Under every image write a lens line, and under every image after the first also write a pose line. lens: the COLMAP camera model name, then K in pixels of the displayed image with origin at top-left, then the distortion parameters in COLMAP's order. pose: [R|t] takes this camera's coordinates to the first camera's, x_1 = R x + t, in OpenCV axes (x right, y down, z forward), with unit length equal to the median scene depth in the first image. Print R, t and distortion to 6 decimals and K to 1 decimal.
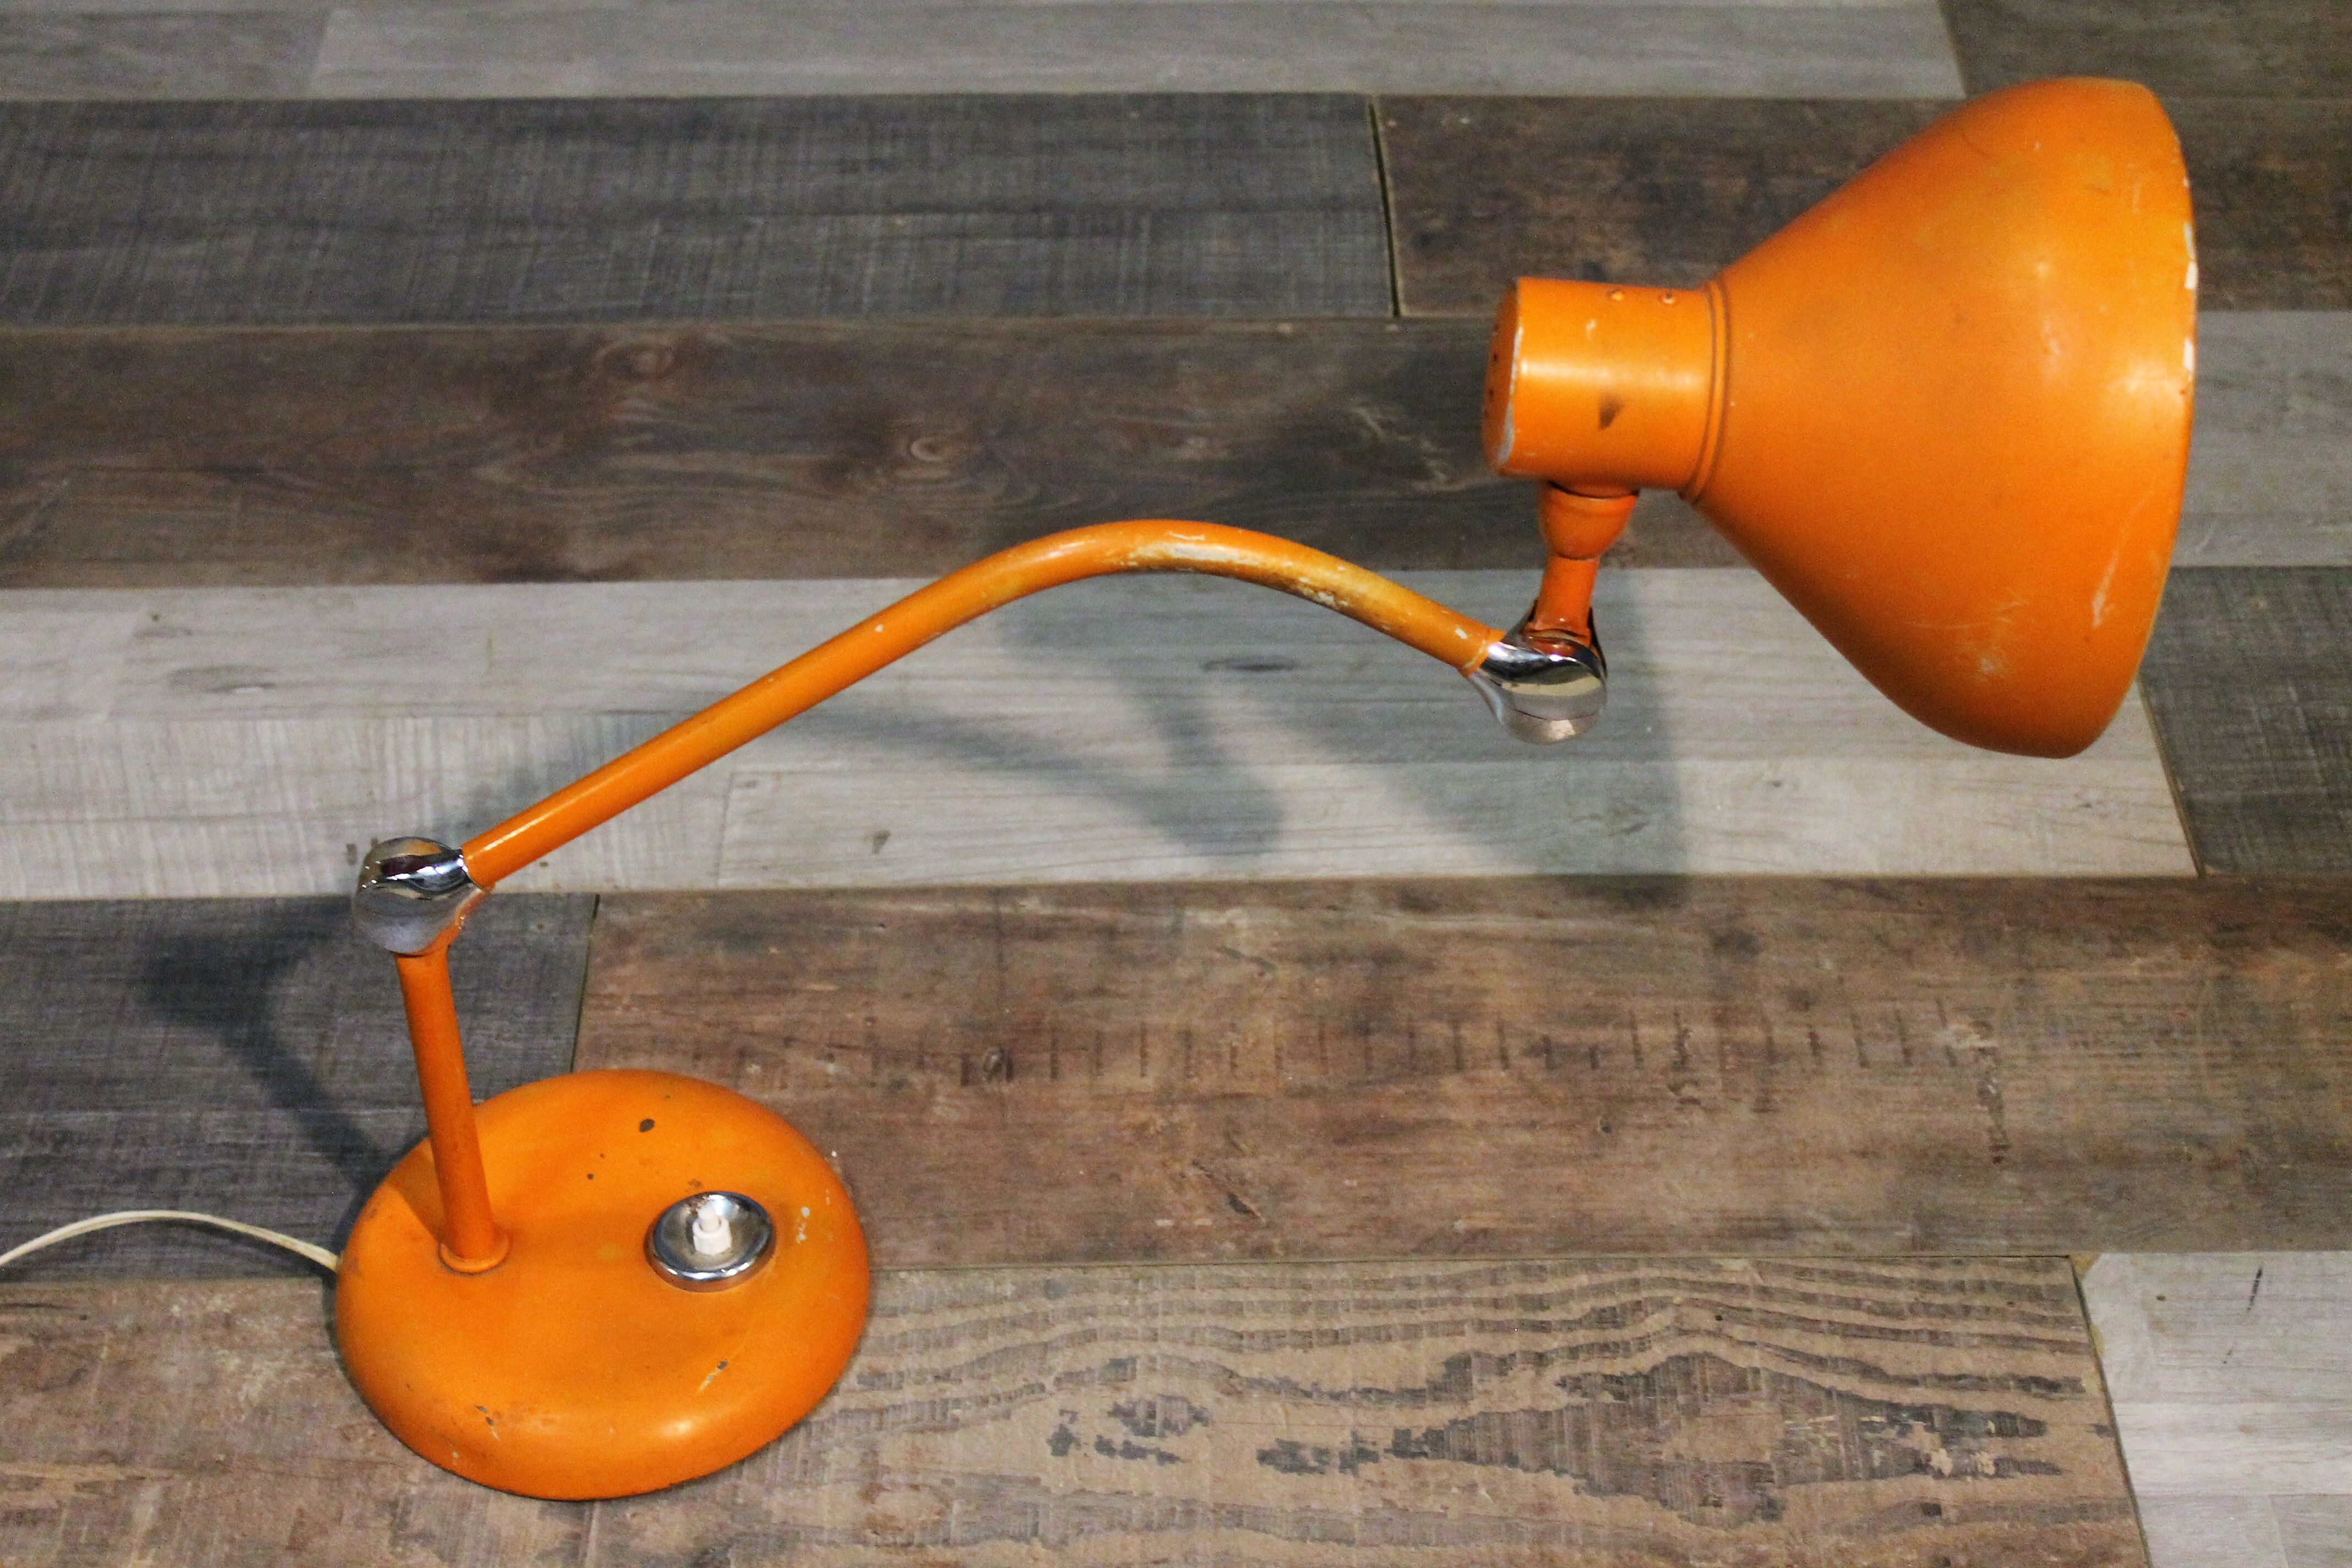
lens RADIAL K [[4127.5, 0, 1179.7], [0, 4127.5, 796.0], [0, 0, 1]] dist [-0.002626, 0.000000]
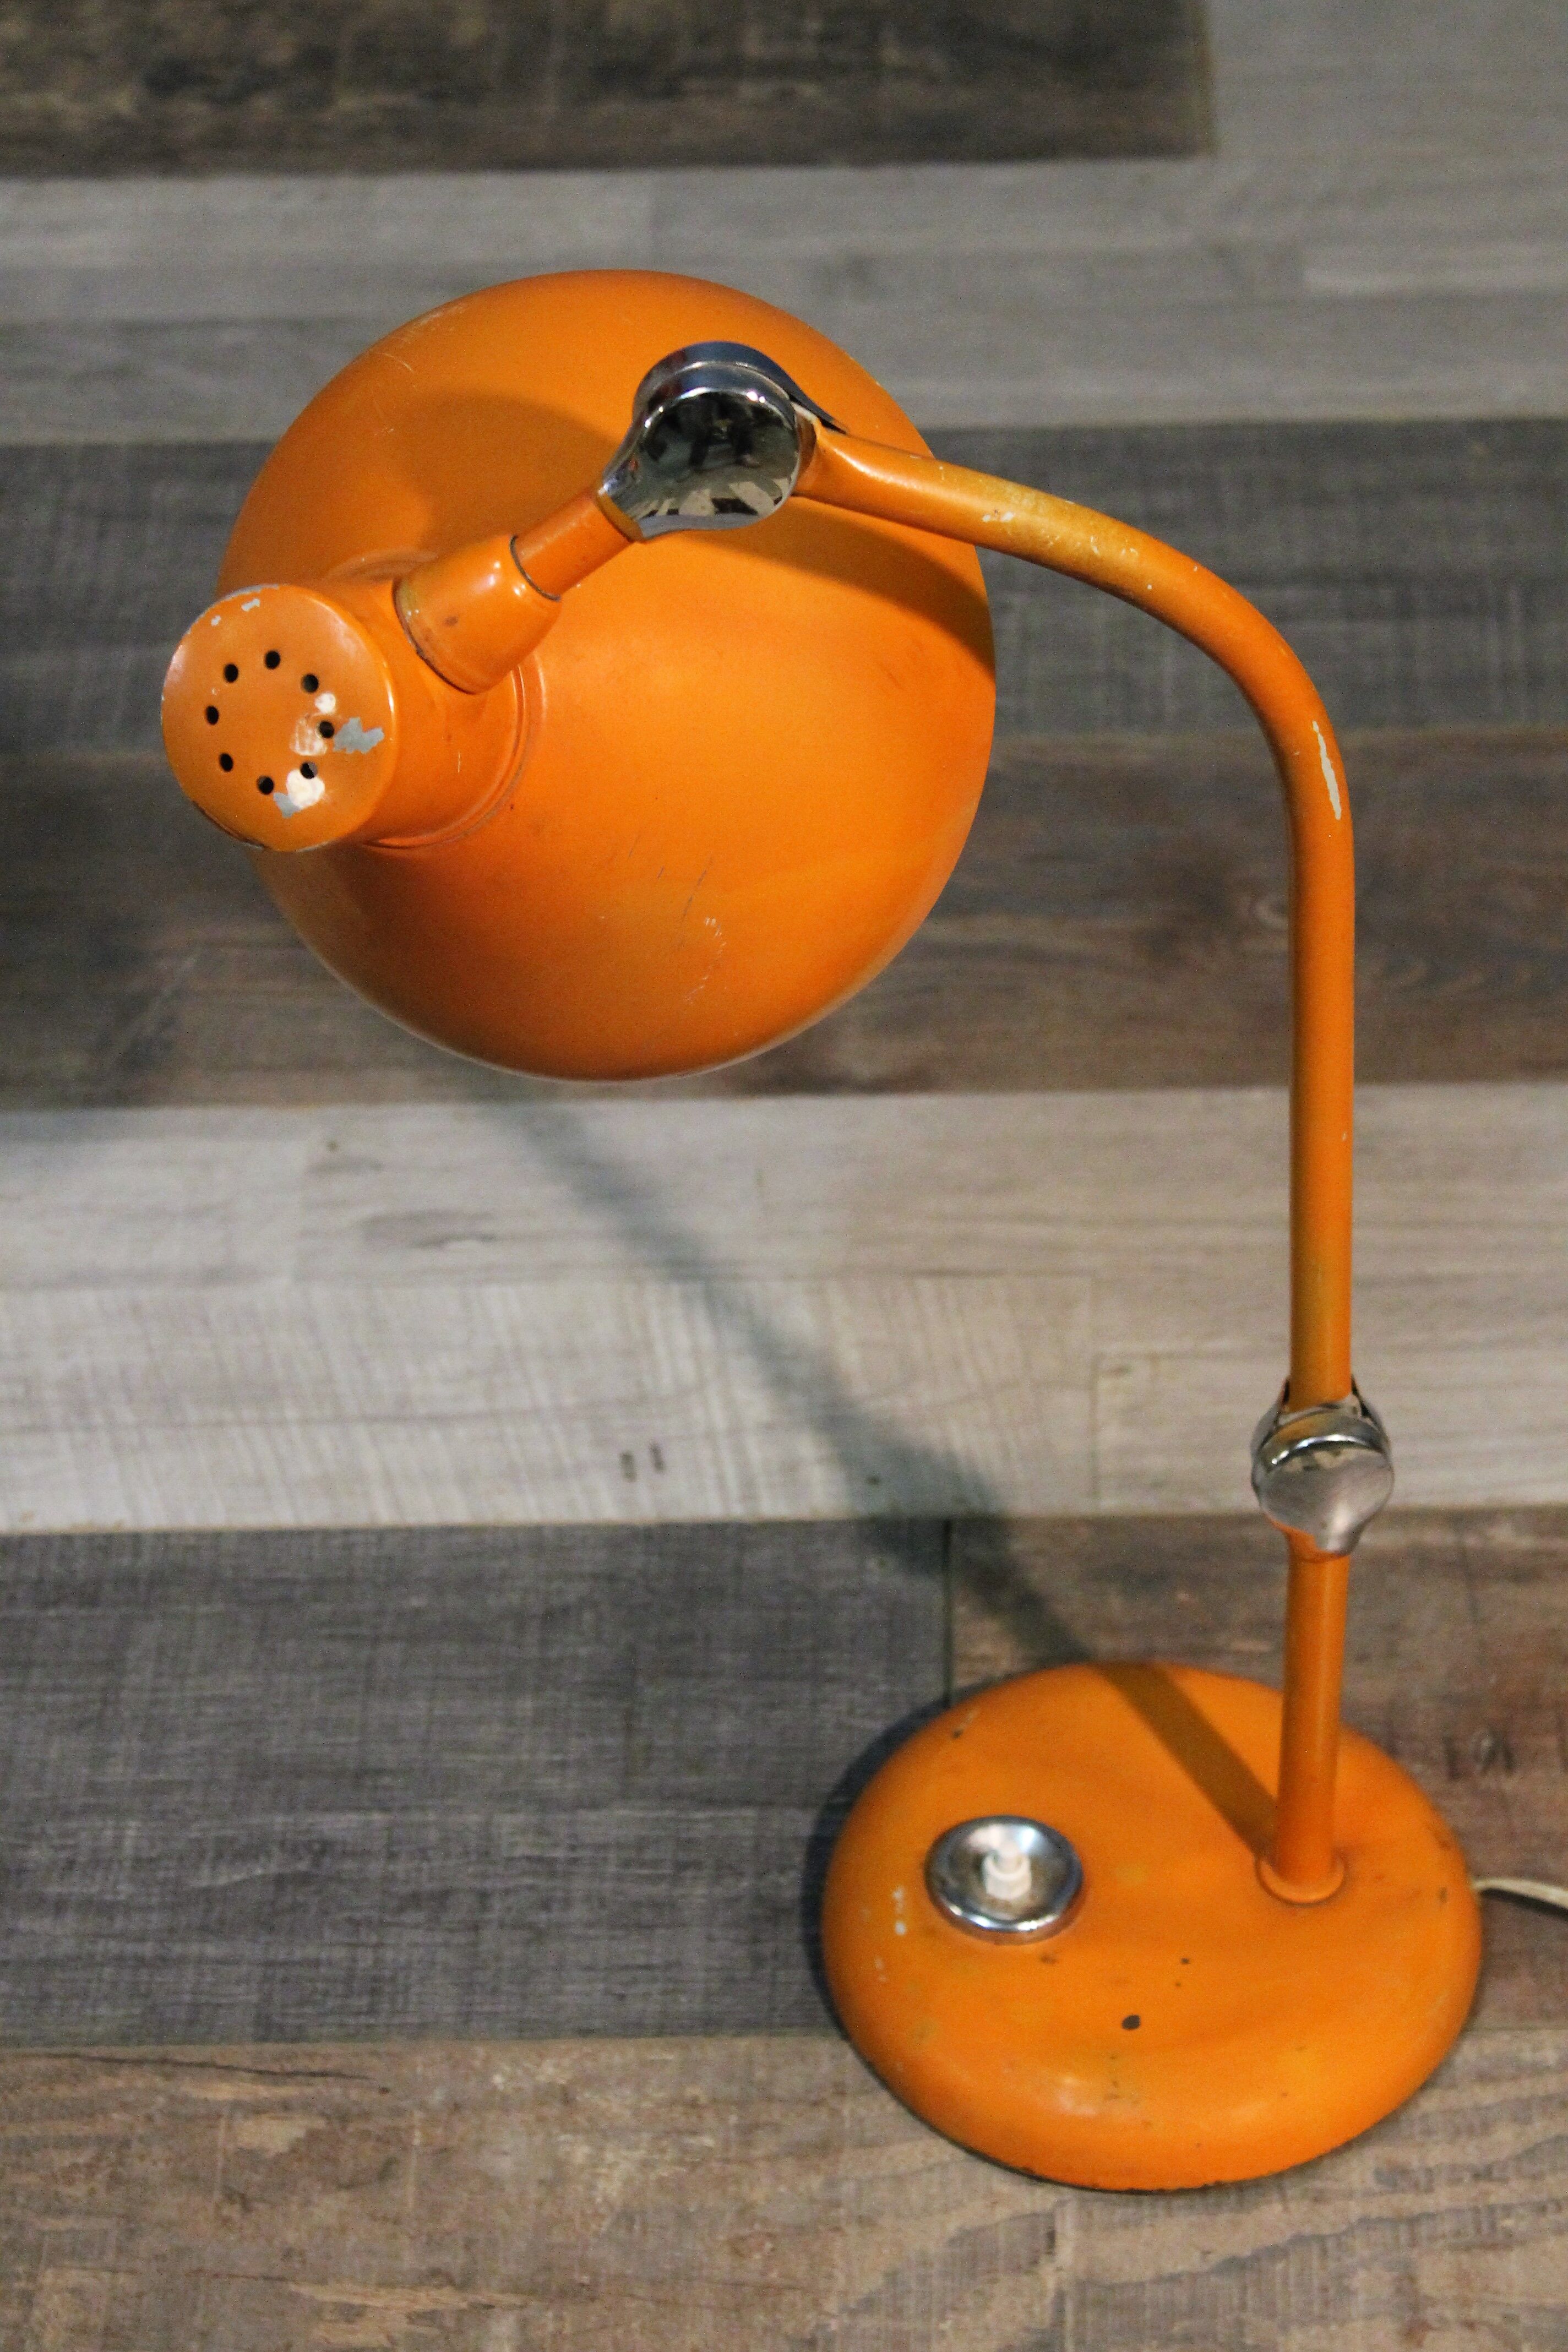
lens RADIAL K [[5271.5, 0, 789.4], [0, 5271.5, 1208.3], [0, 0, 1]] dist [0.050736, 0.000000]
pose [[0.999183, -0.005329, -0.040058, -0.132845], [0.006518, 0.999540, 0.029607, -0.067333], [0.039881, -0.029844, 0.998759, -0.010248]]
